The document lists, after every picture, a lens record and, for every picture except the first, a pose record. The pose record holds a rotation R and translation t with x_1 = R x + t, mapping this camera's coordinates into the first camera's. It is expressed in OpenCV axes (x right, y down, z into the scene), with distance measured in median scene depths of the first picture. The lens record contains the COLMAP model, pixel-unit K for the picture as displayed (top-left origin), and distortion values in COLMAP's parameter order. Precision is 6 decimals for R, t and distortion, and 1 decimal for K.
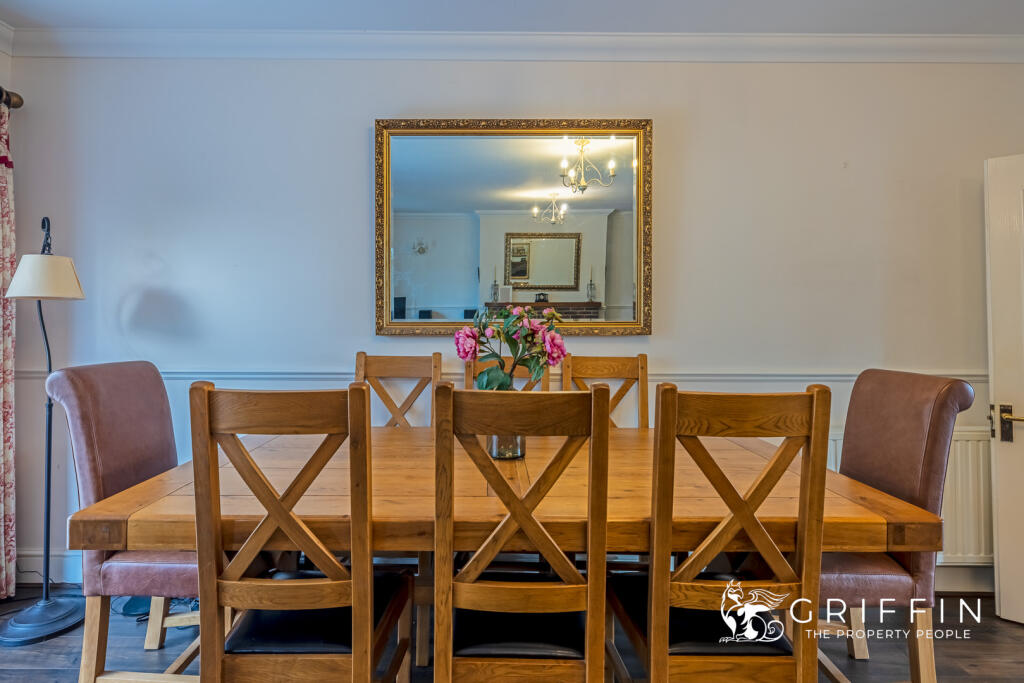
lens RADIAL K [[530.2, 0, 513.4], [0, 530.2, 314.1], [0, 0, 1]] dist [-0.000565, -0.000367]
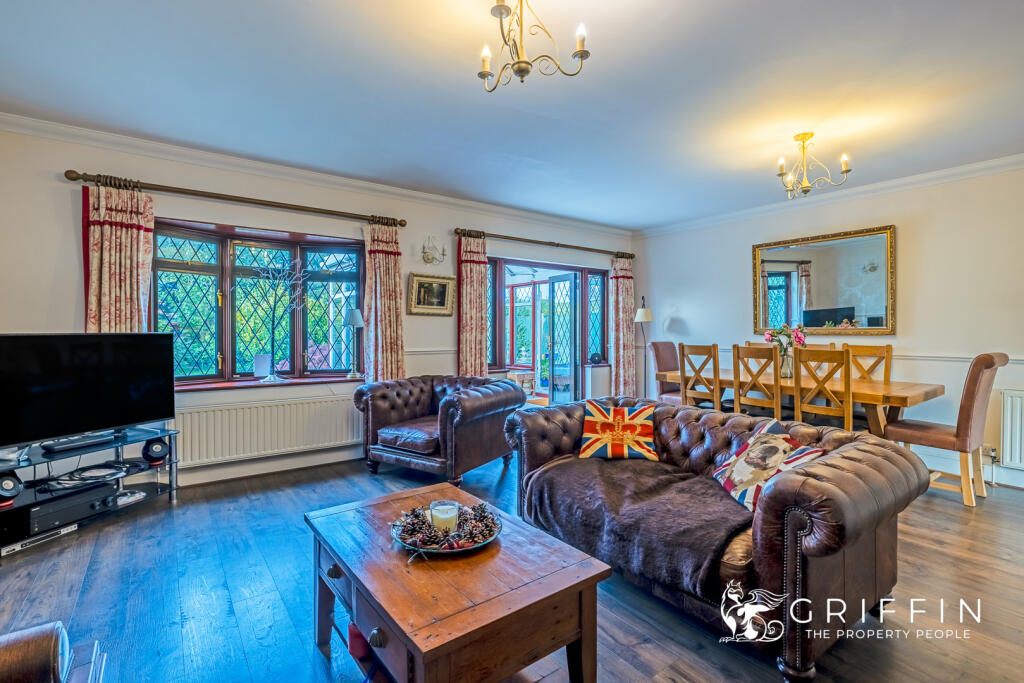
lens RADIAL K [[488.8, 0, 513.1], [0, 488.8, 333.3], [0, 0, 1]] dist [0.000737, 0.000111]
pose [[0.599779, 0.003834, -0.800157, 1.019923], [0.013264, 0.999803, 0.014733, -0.015550], [0.800056, -0.019450, 0.599610, -1.424033]]
